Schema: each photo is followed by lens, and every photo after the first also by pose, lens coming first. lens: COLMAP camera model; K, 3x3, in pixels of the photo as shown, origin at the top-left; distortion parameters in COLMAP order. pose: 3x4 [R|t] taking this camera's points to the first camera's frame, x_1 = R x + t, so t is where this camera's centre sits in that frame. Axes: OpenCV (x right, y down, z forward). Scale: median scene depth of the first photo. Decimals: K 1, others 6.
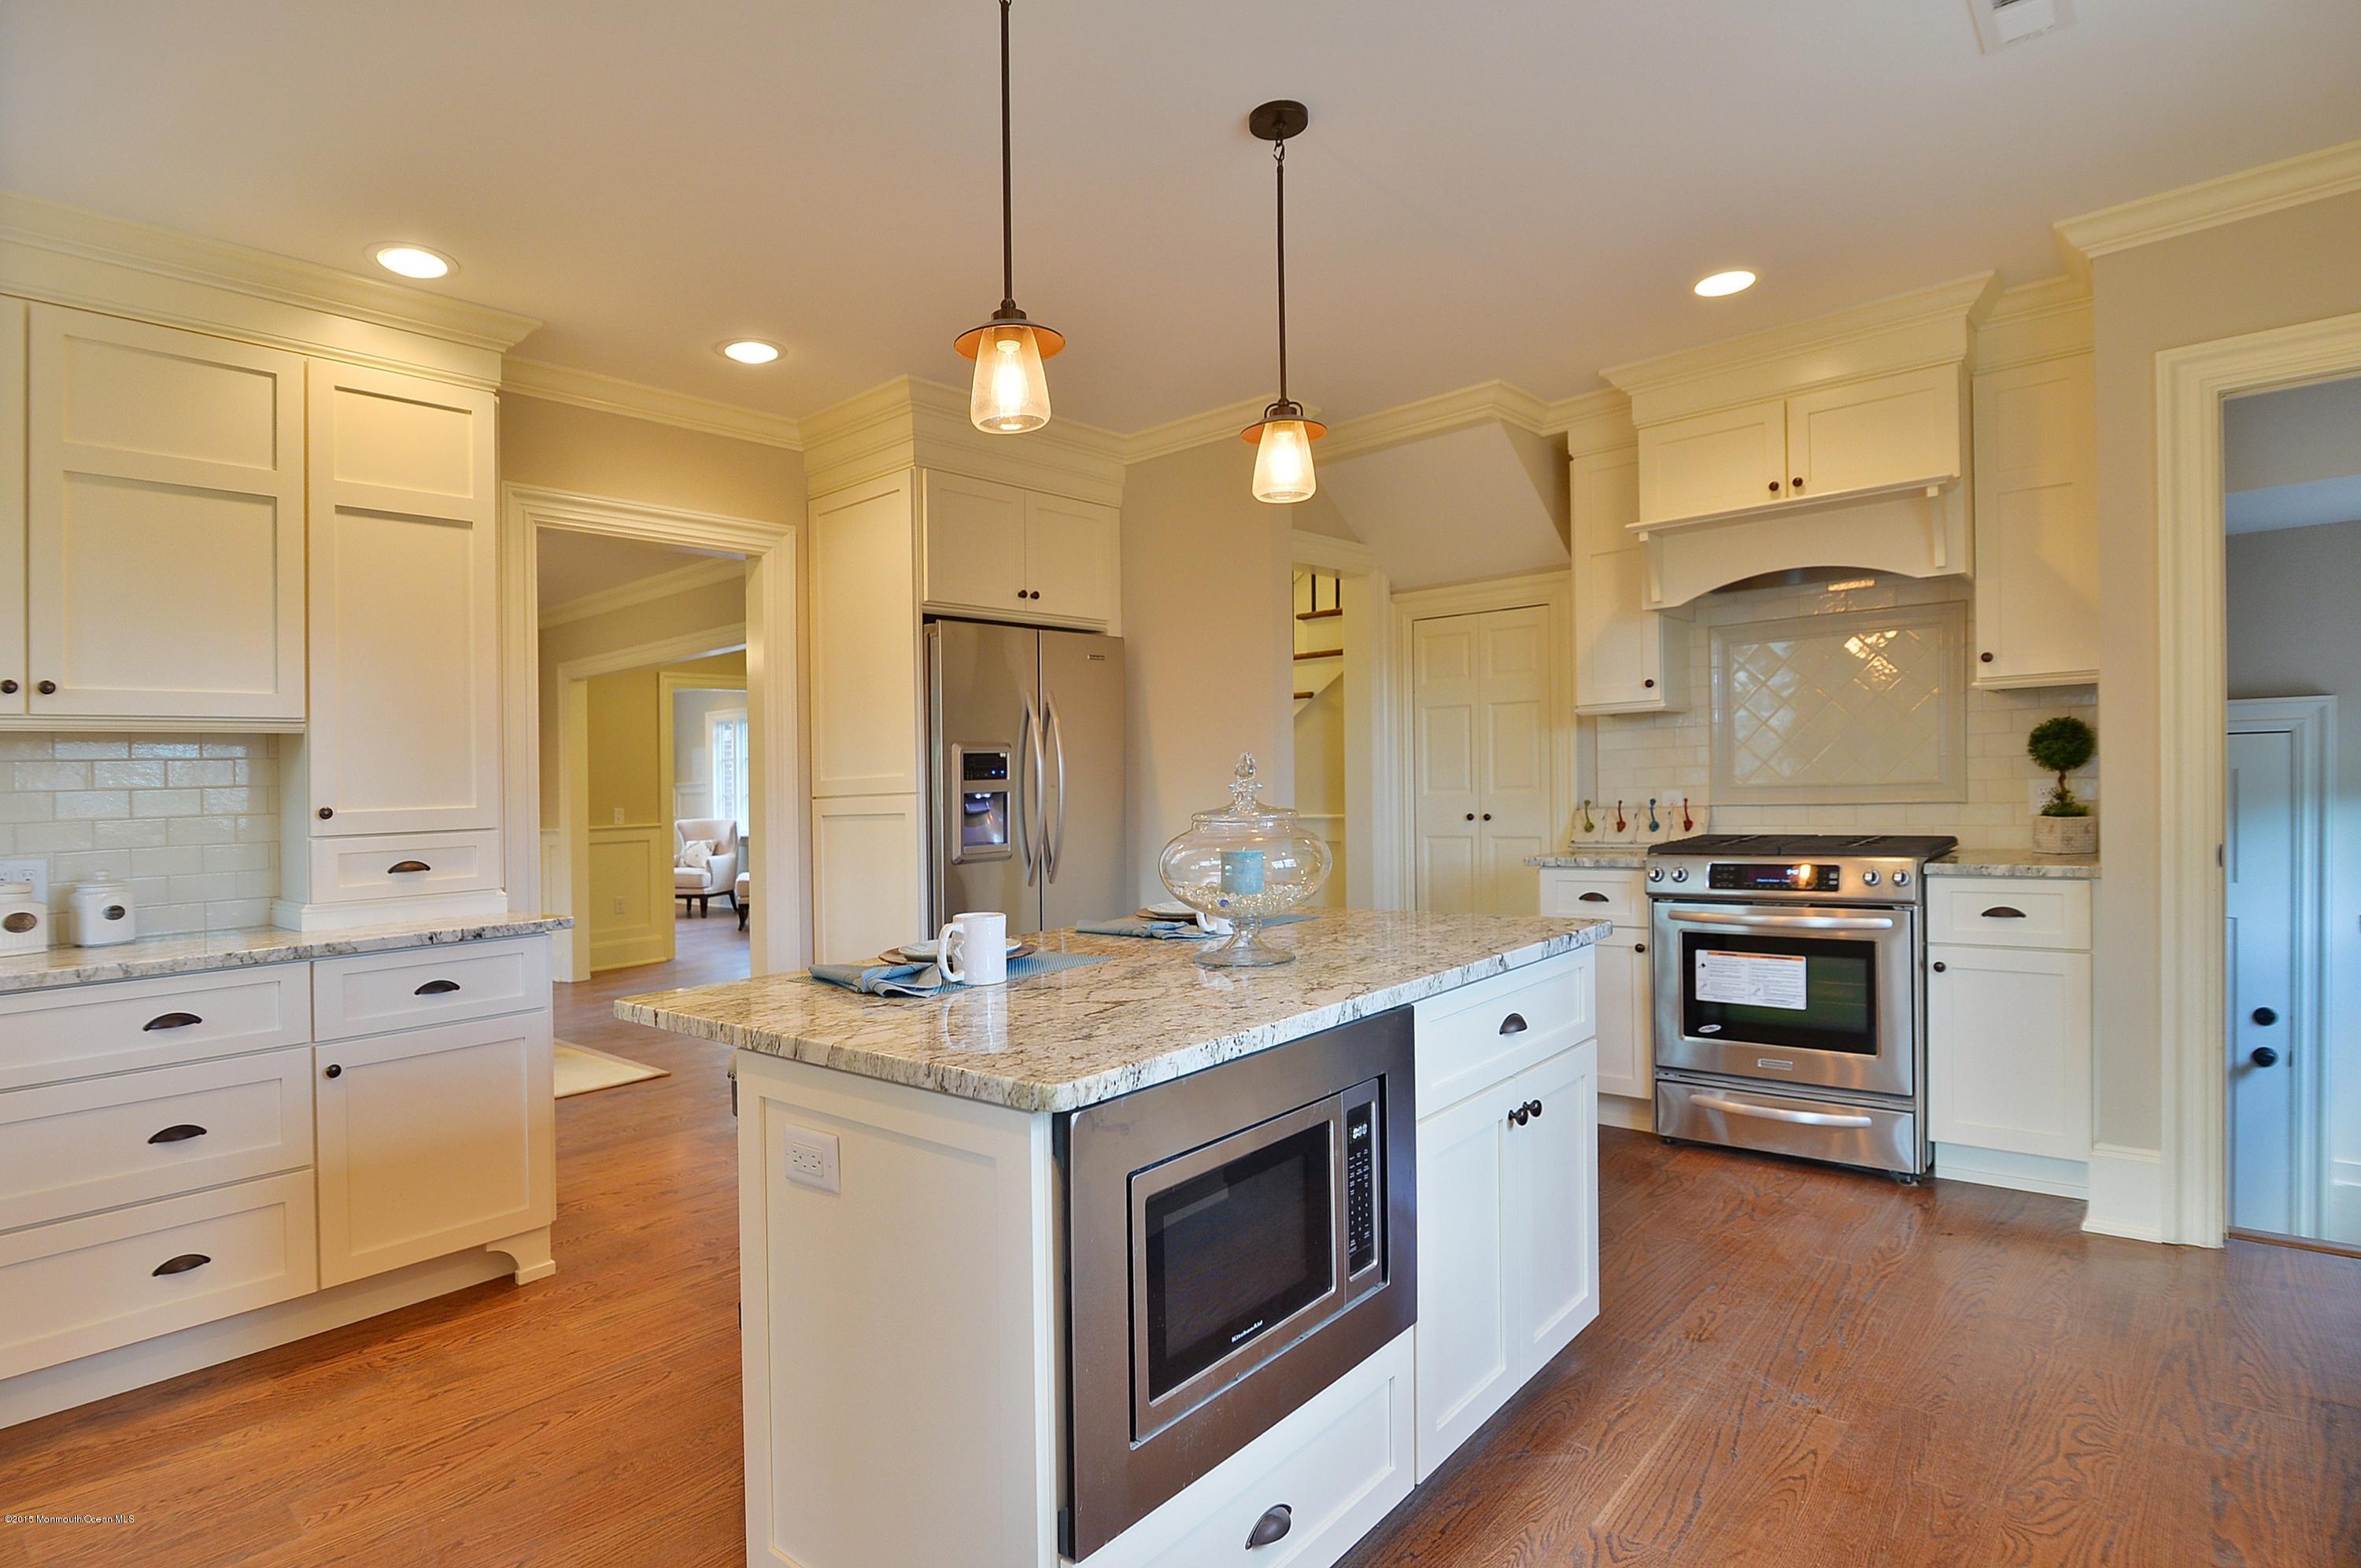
lens RADIAL K [[1222.5, 0, 1163.2], [0, 1222.5, 799.4], [0, 0, 1]] dist [-0.022424, 0.002419]
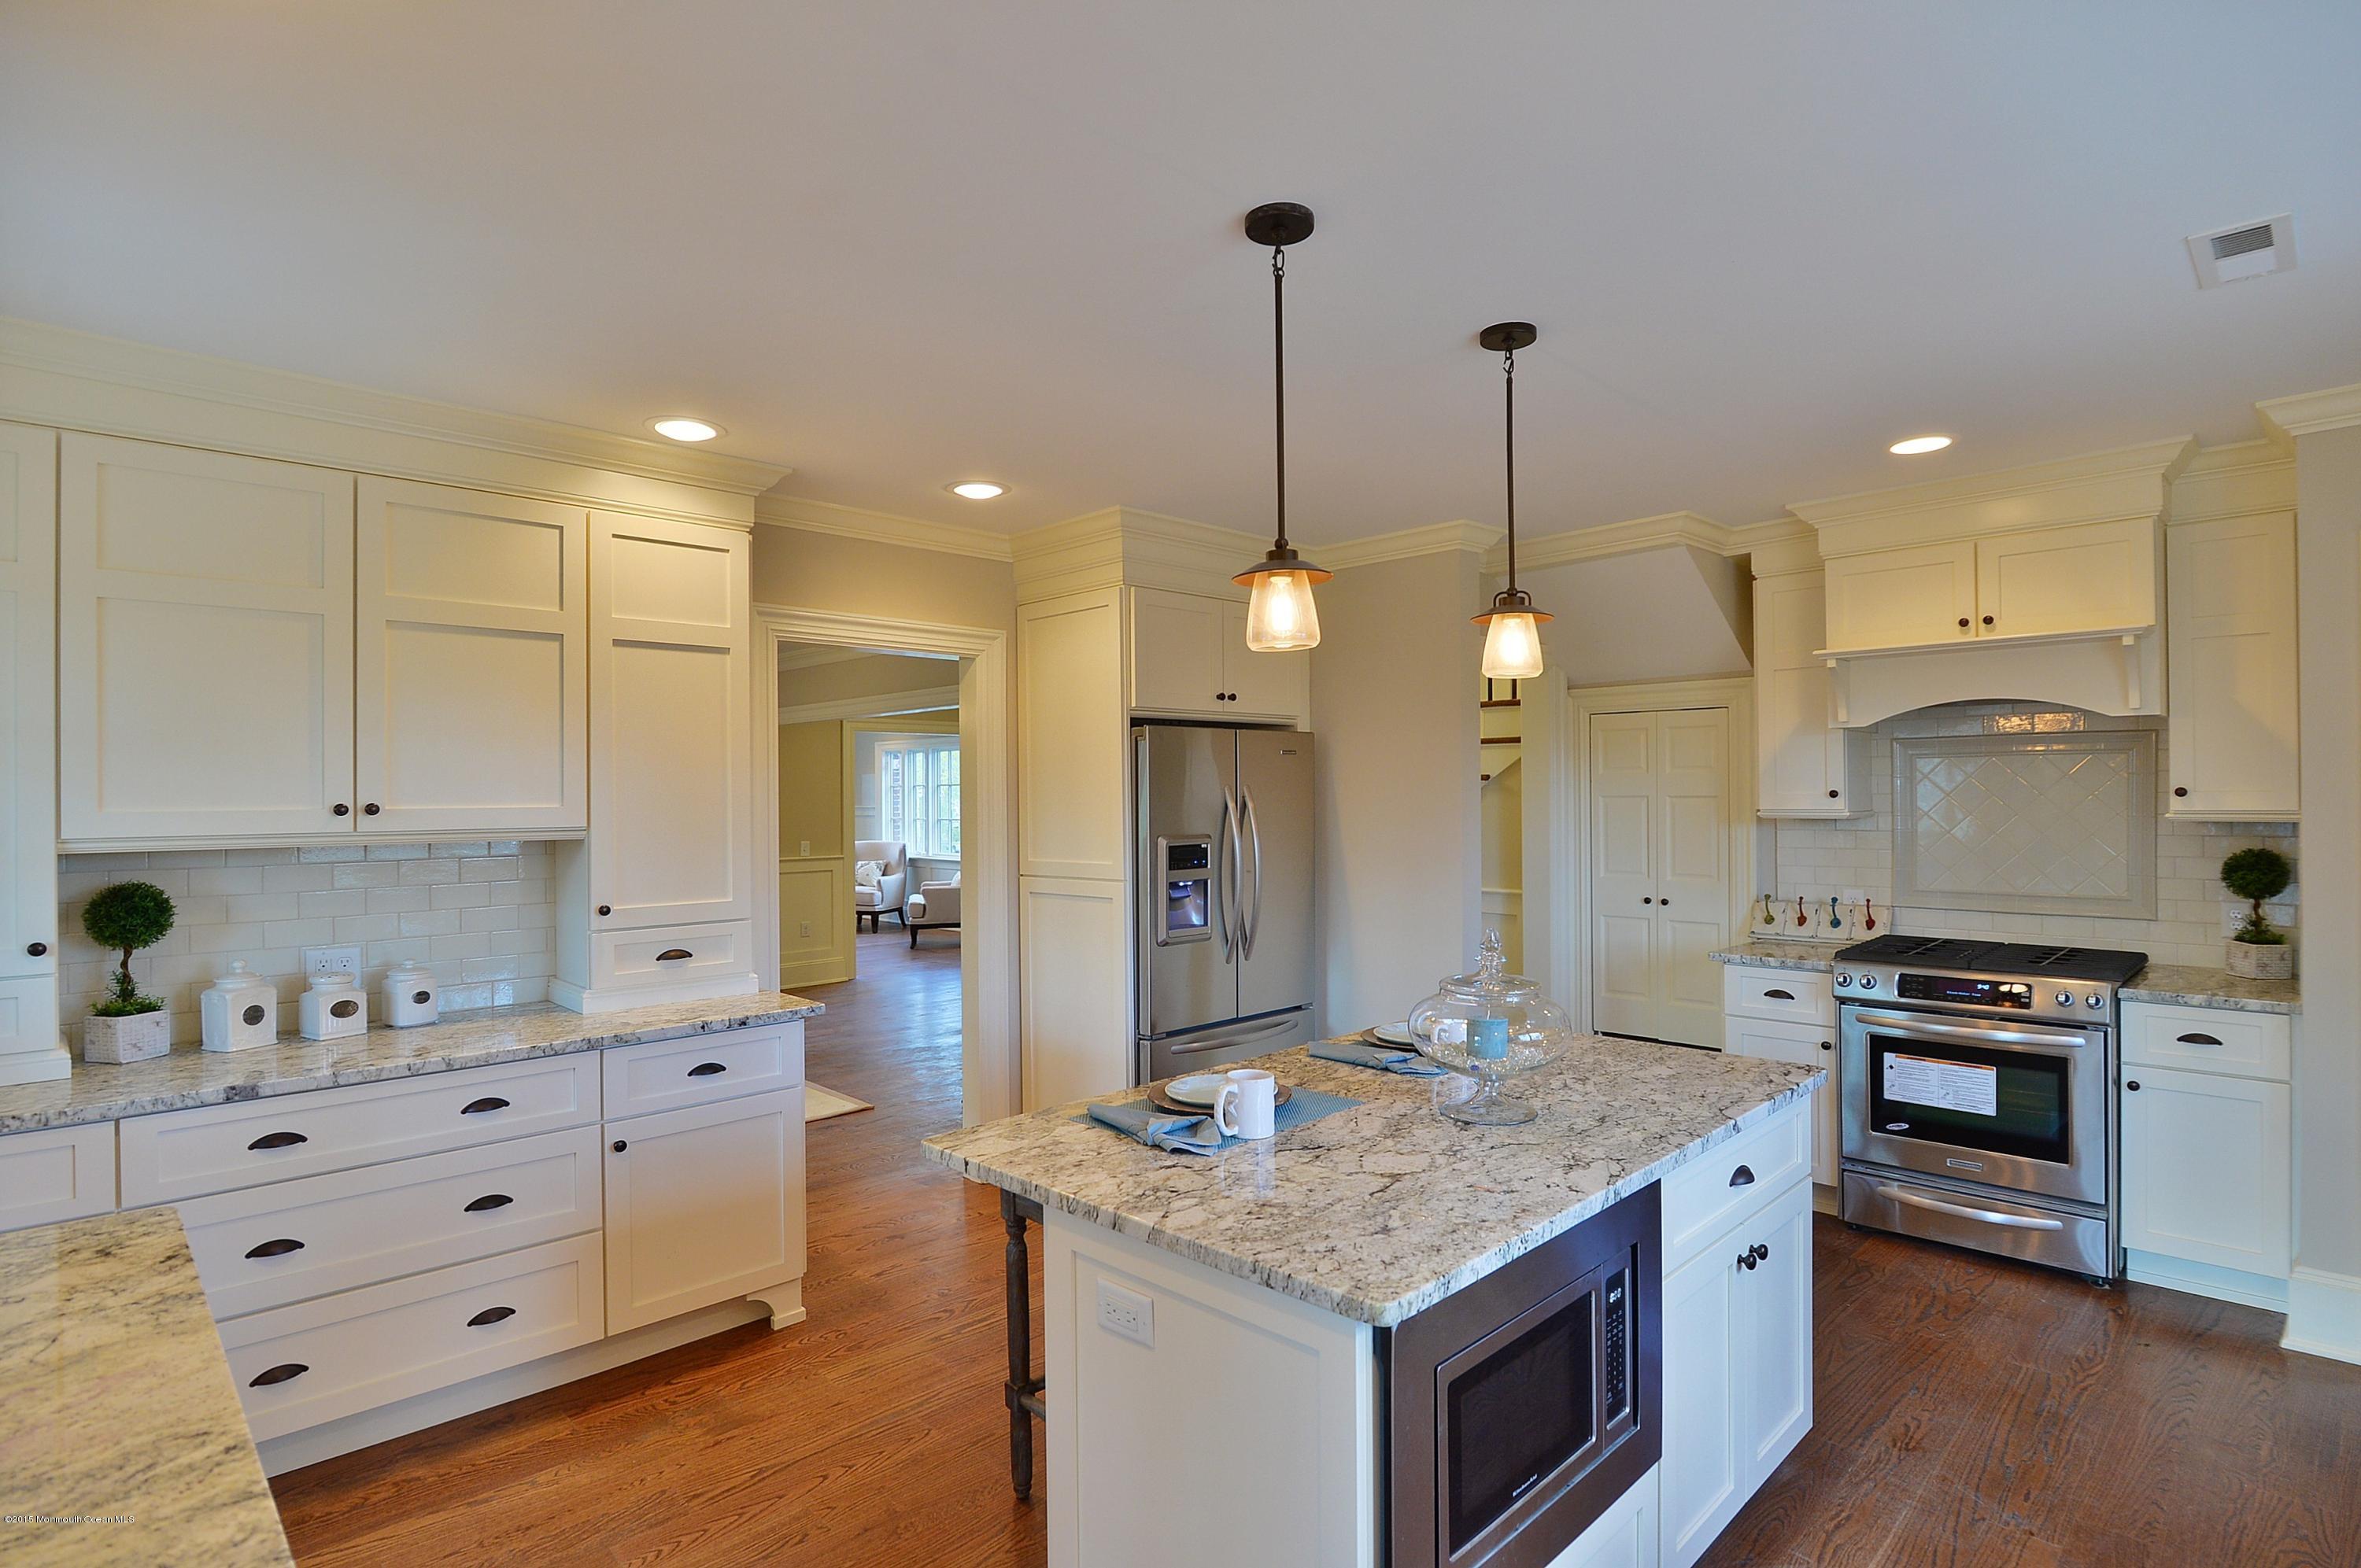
lens RADIAL K [[1189.0, 0, 1192.7], [0, 1189.0, 782.0], [0, 0, 1]] dist [-0.018345, 0.000869]
pose [[0.997534, -0.011185, -0.069291, -0.086541], [0.011539, 0.999922, 0.004711, -0.124232], [0.069233, -0.005499, 0.997585, -0.059695]]
